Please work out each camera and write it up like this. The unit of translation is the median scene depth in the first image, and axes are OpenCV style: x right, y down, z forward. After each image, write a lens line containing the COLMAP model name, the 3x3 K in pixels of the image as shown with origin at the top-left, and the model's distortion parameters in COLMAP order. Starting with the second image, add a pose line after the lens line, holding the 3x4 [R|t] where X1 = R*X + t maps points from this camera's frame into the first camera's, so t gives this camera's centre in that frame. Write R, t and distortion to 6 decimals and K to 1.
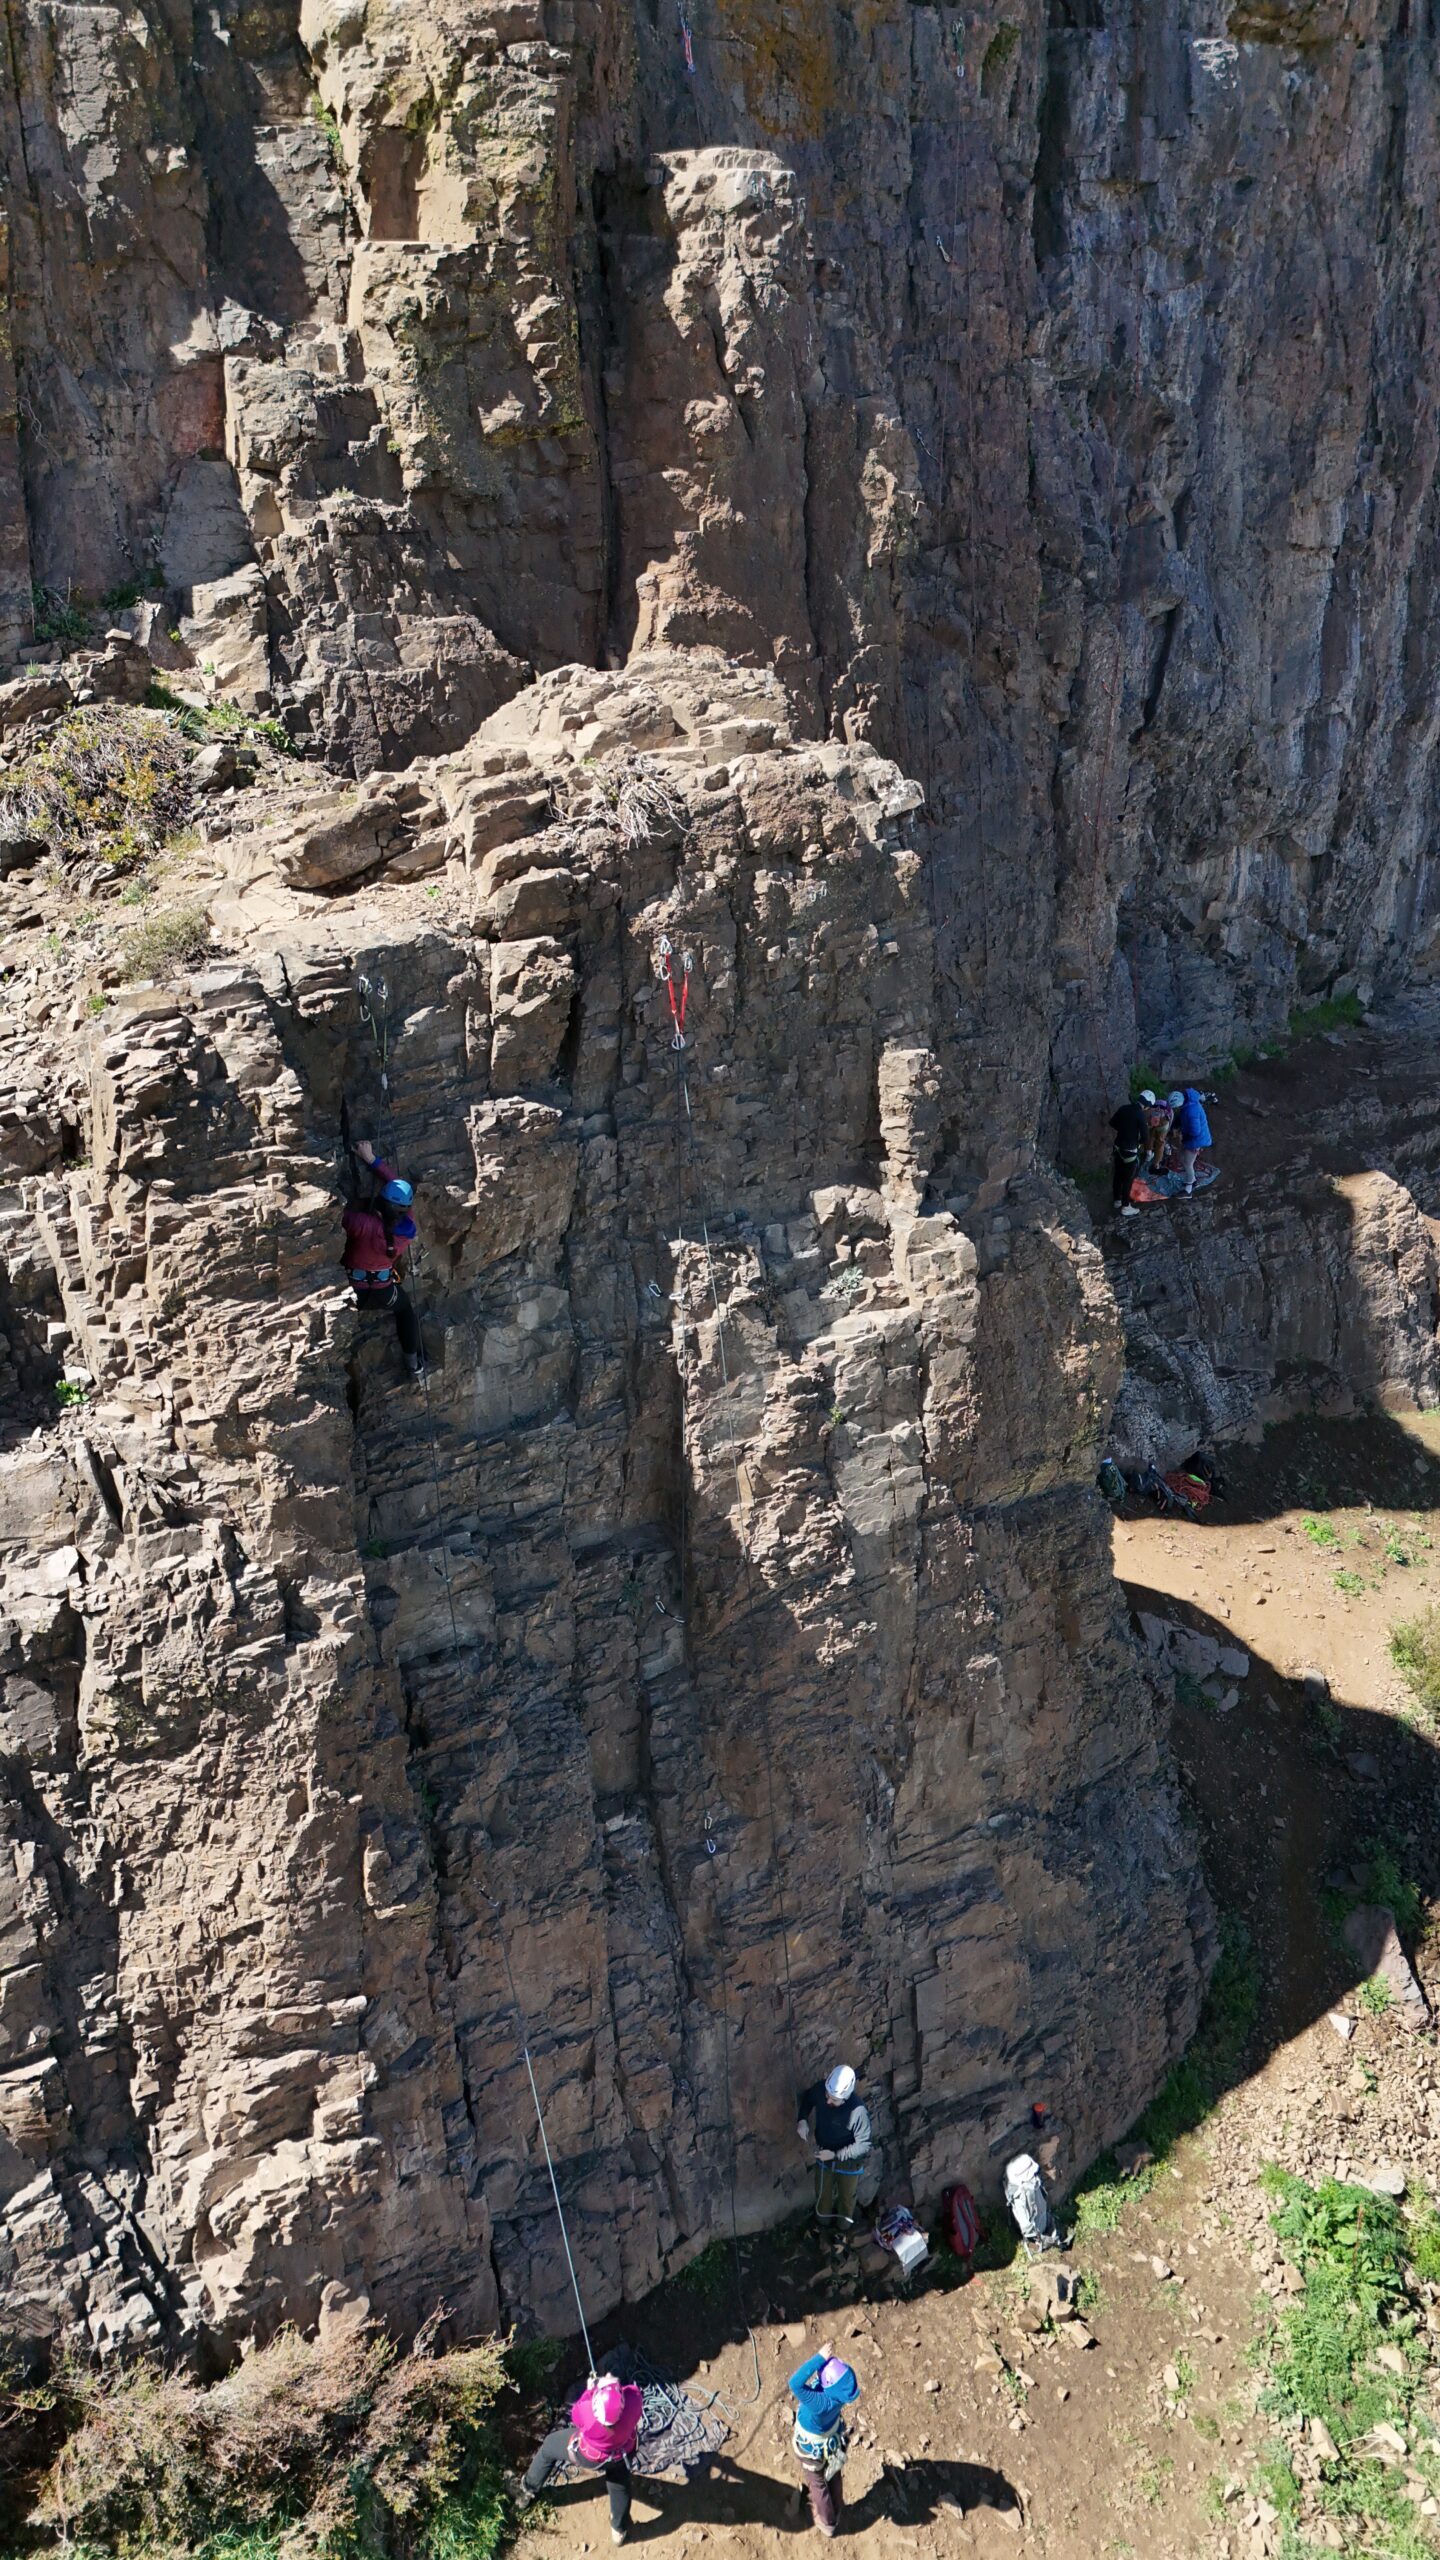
lens RADIAL K [[1861.7, 0, 714.4], [0, 1861.7, 1279.3], [0, 0, 1]] dist [0.090469, -0.087777]
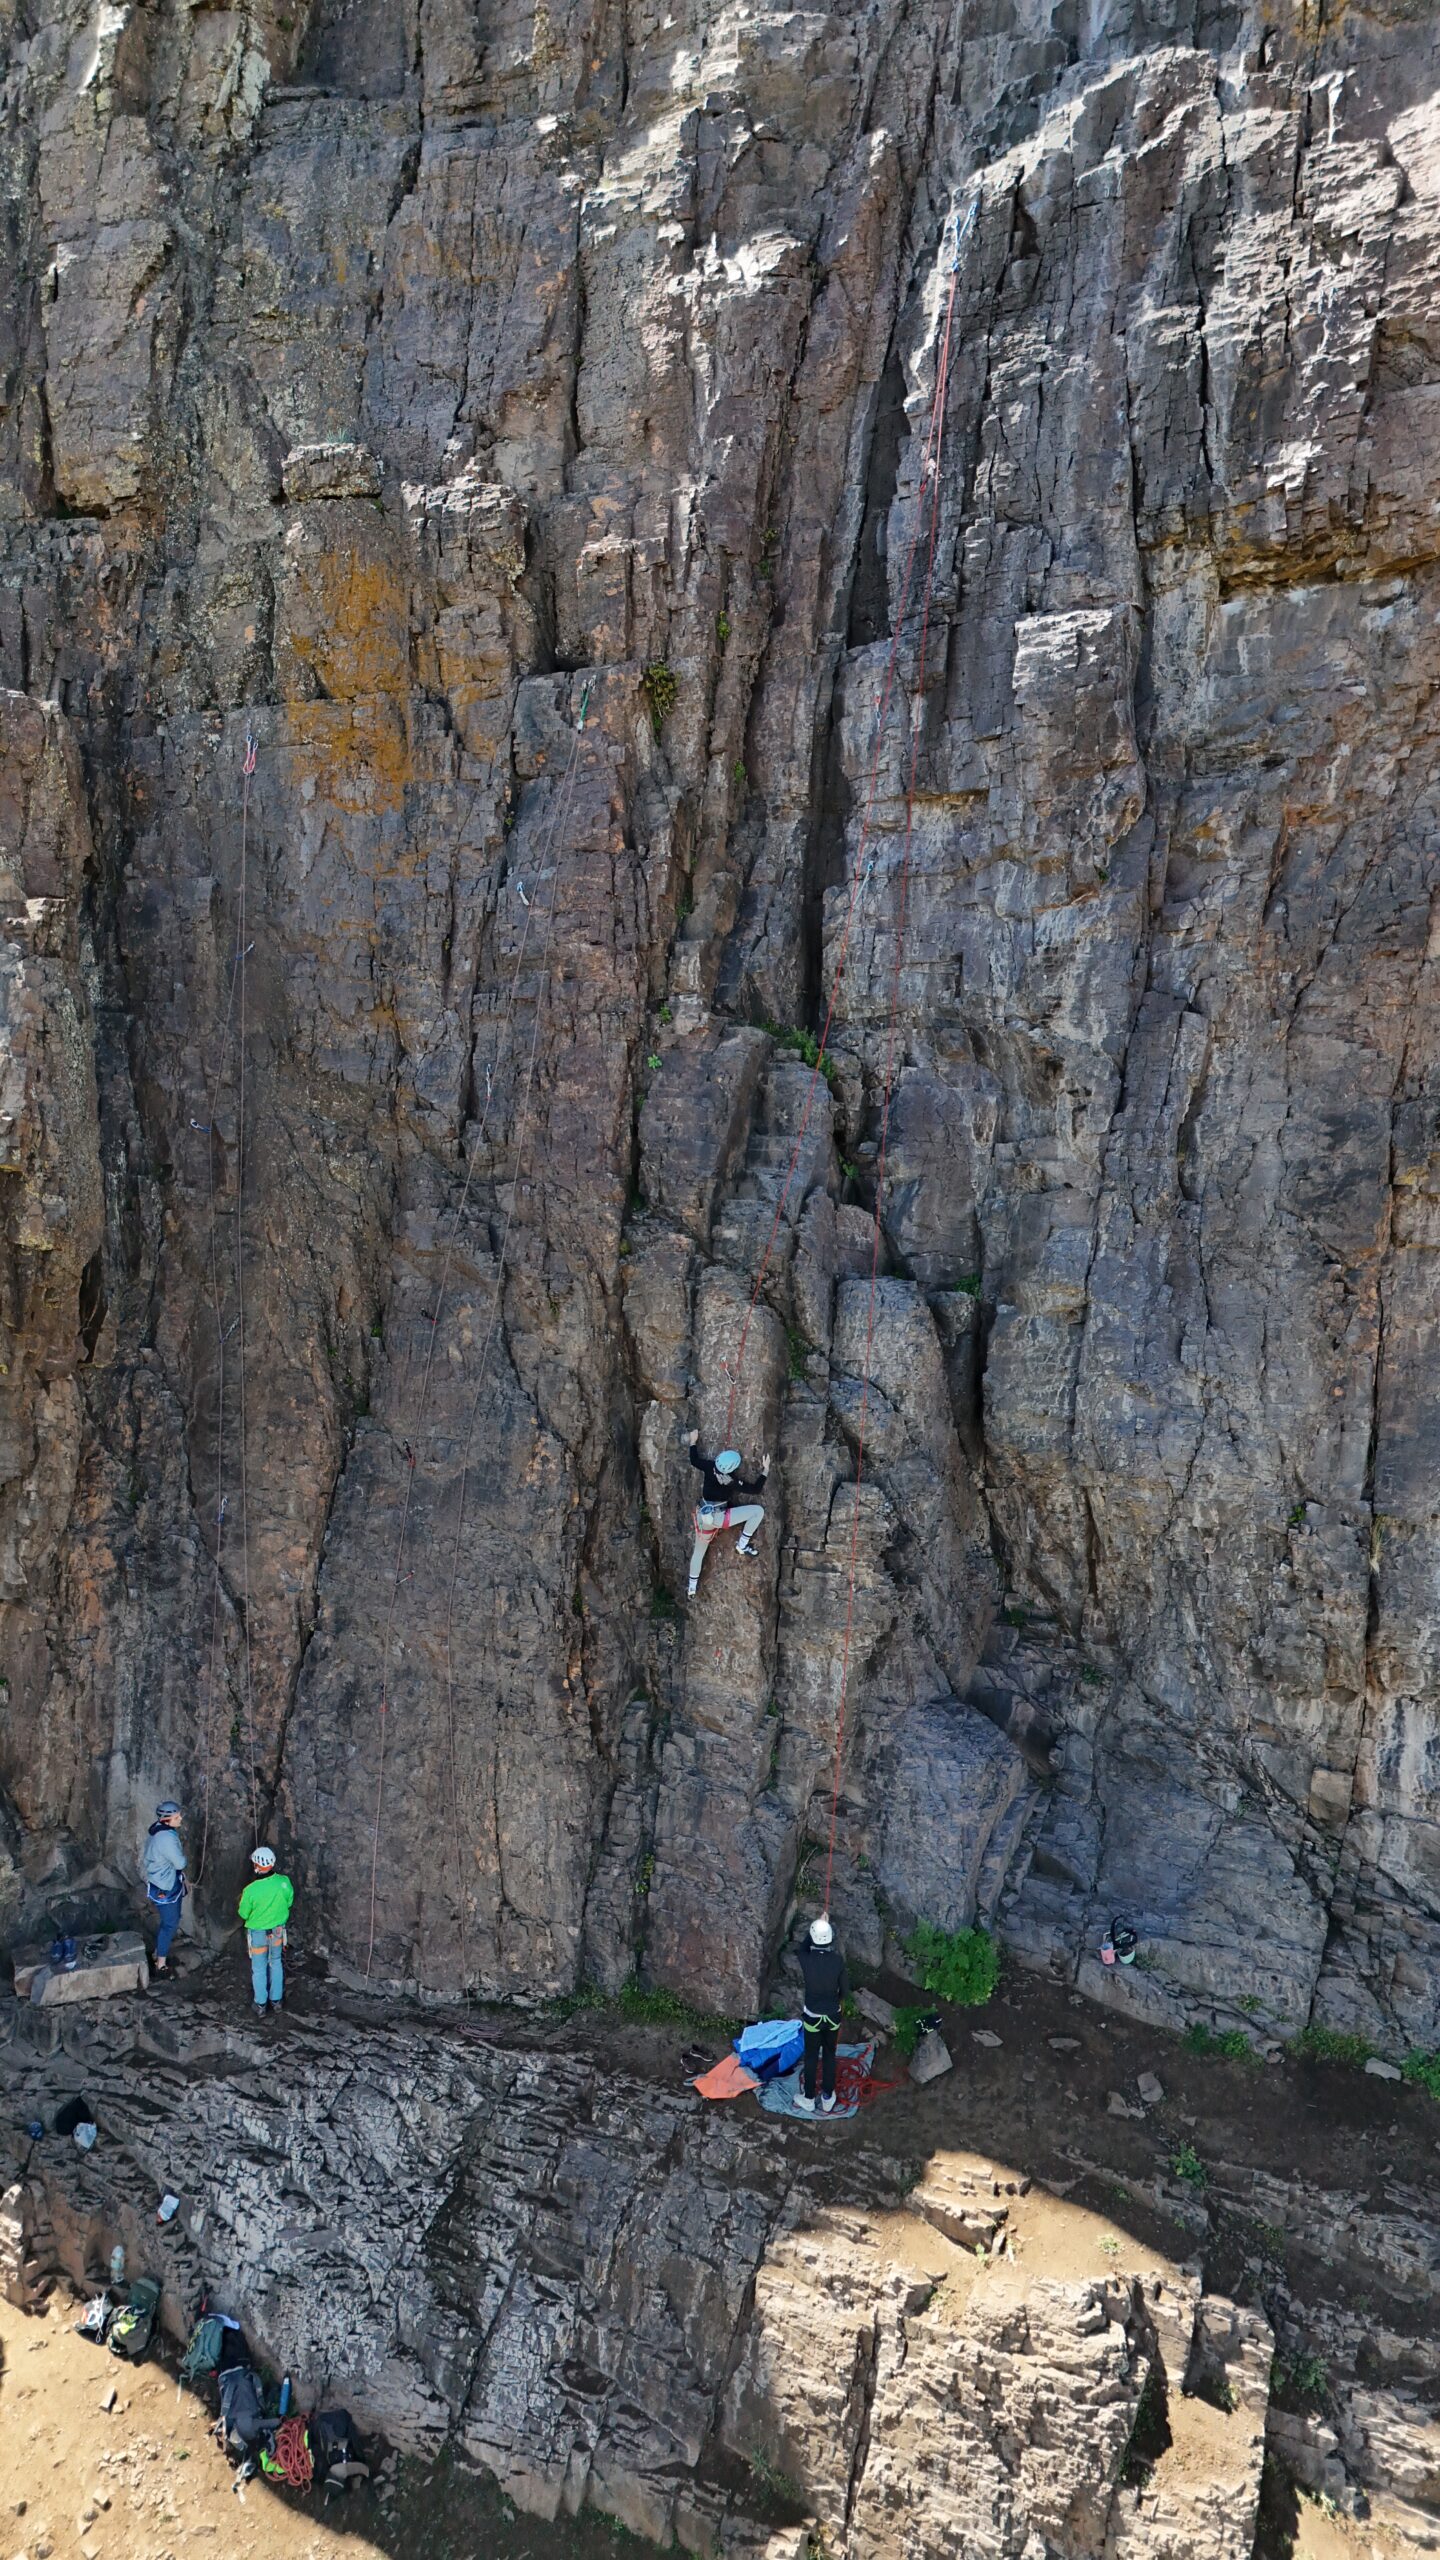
lens RADIAL K [[1861.7, 0, 714.7], [0, 1861.7, 1285.1], [0, 0, 1]] dist [0.090469, -0.087777]
pose [[0.473339, 0.109431, -0.874057, 1.642742], [-0.374922, 0.922919, -0.087487, -0.517411], [0.797110, 0.369114, 0.477882, 1.148445]]
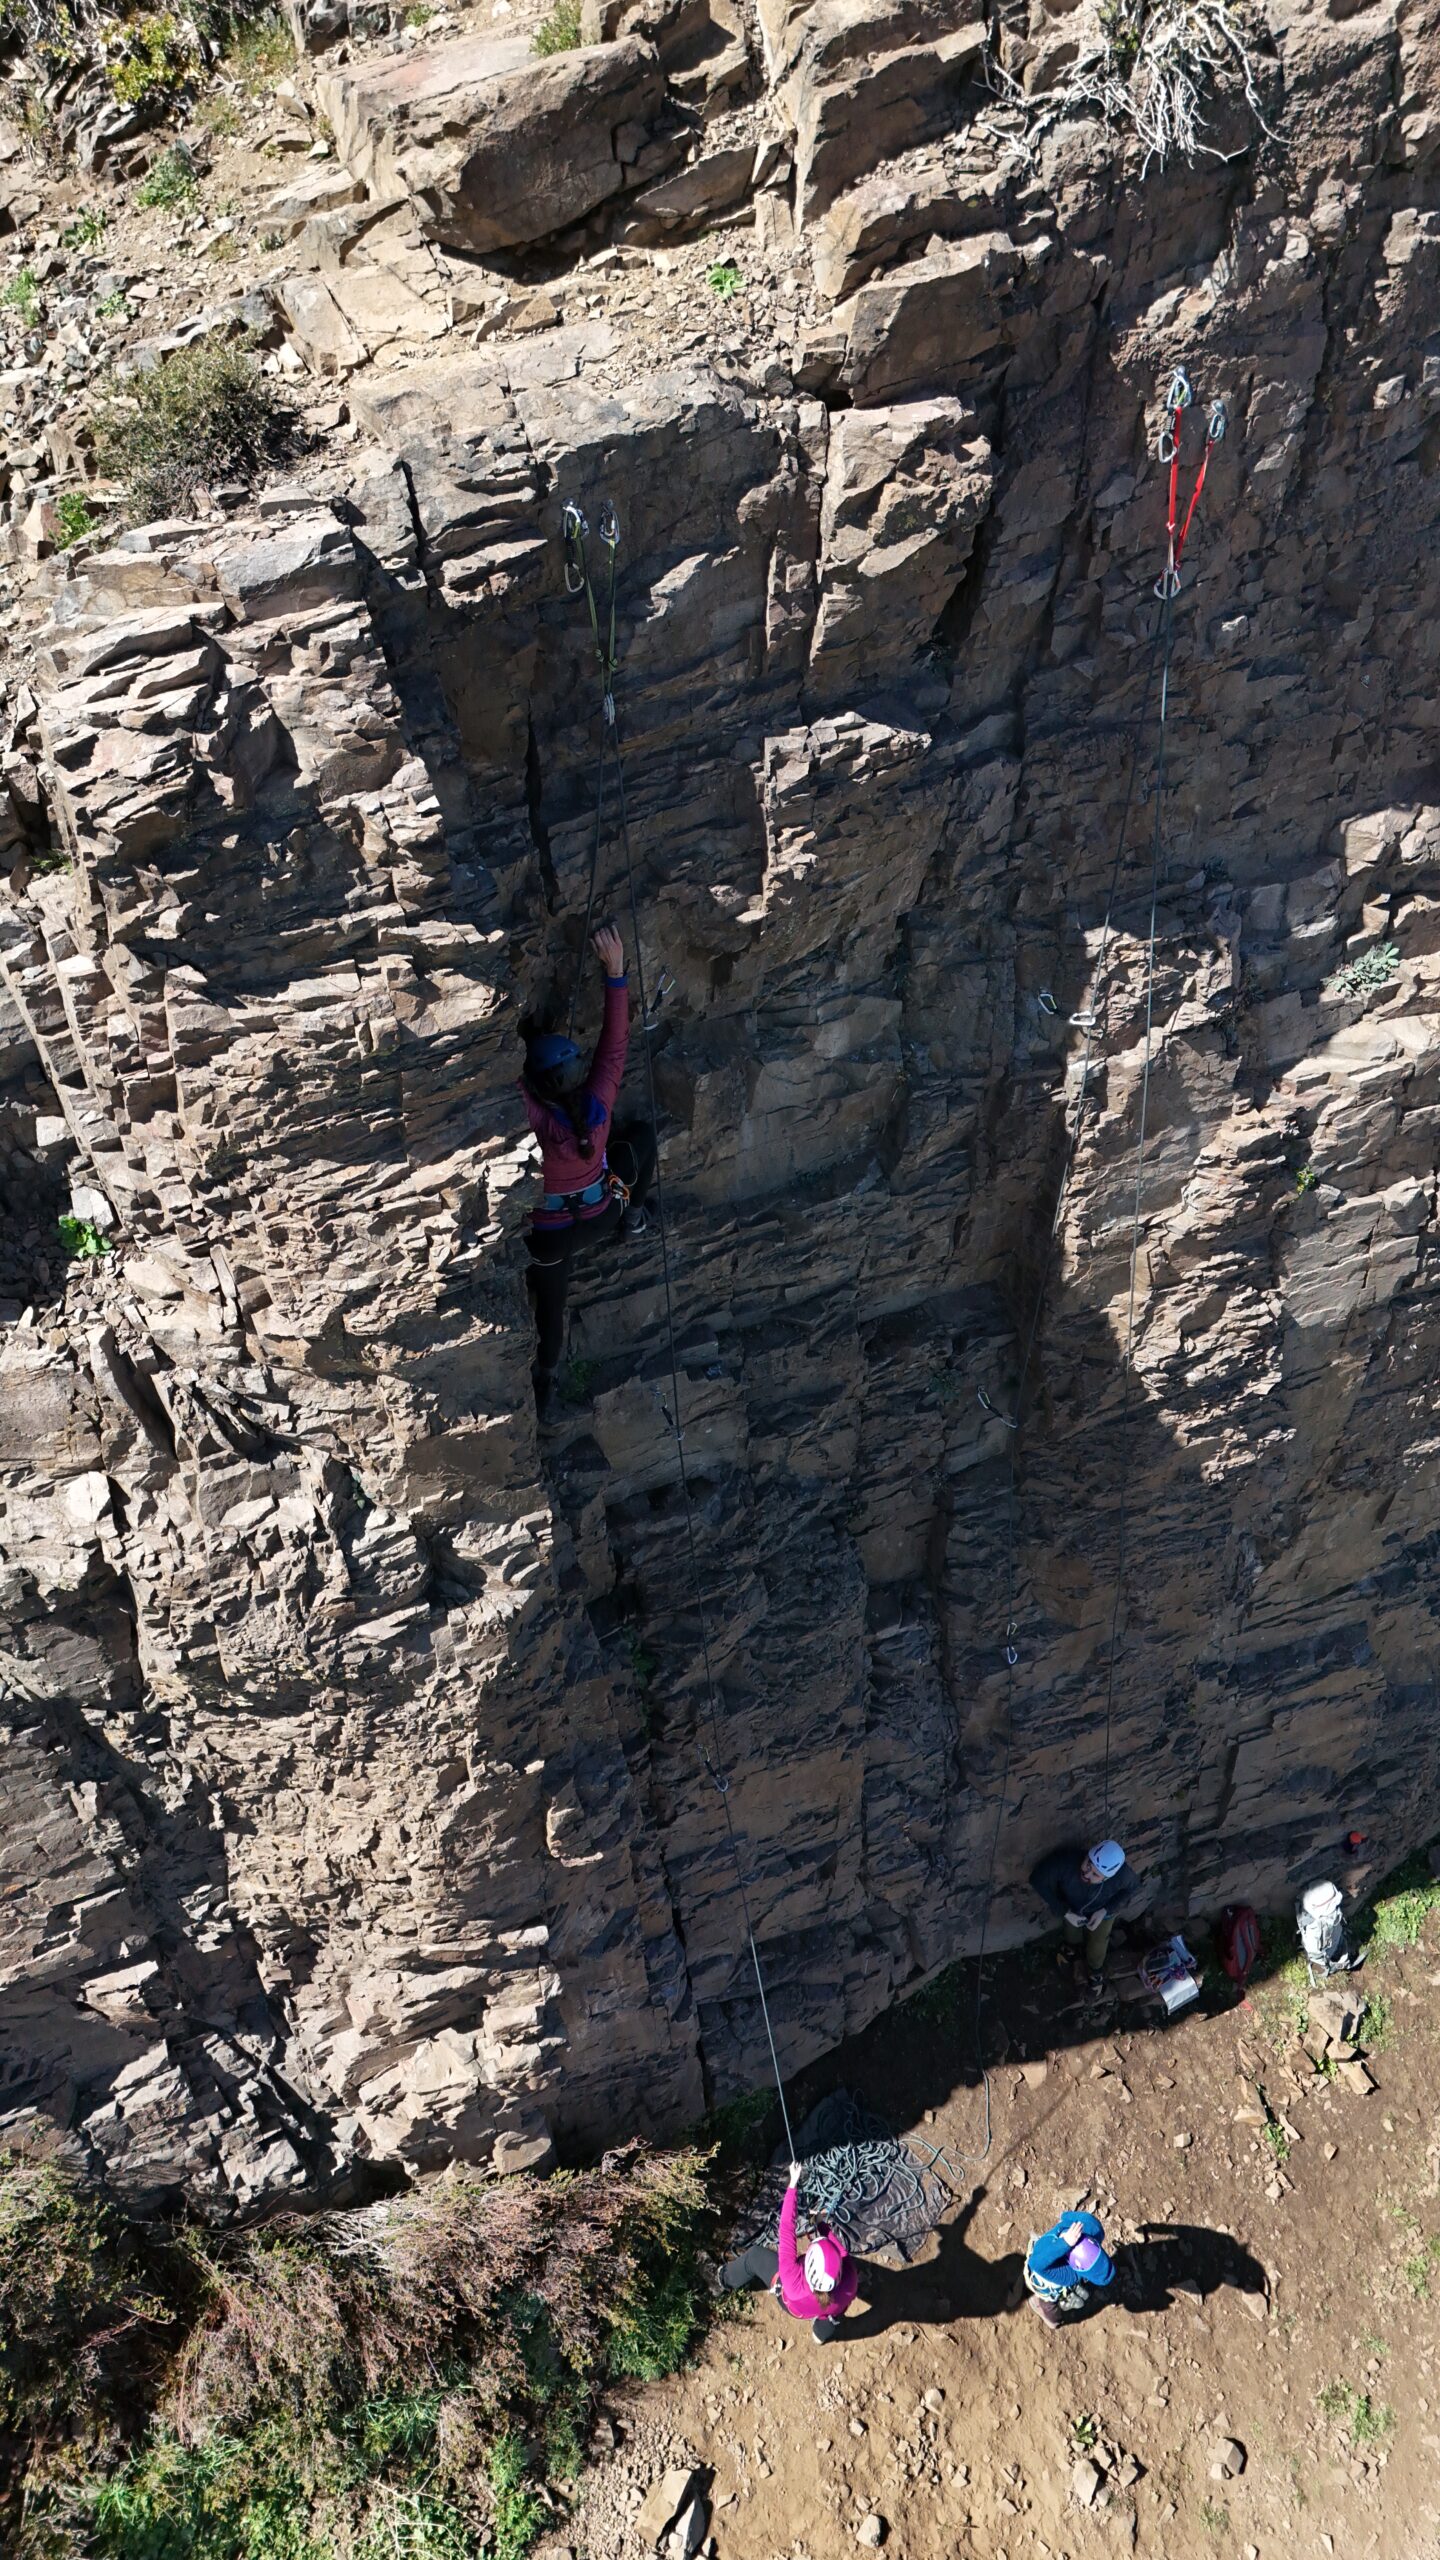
lens RADIAL K [[1861.7, 0, 709.7], [0, 1861.7, 1274.1], [0, 0, 1]] dist [0.090469, -0.087777]
pose [[0.987343, 0.118818, -0.105055, -0.064151], [-0.058572, 0.888727, 0.454680, -0.179230], [0.147390, -0.442772, 0.884437, 0.404719]]
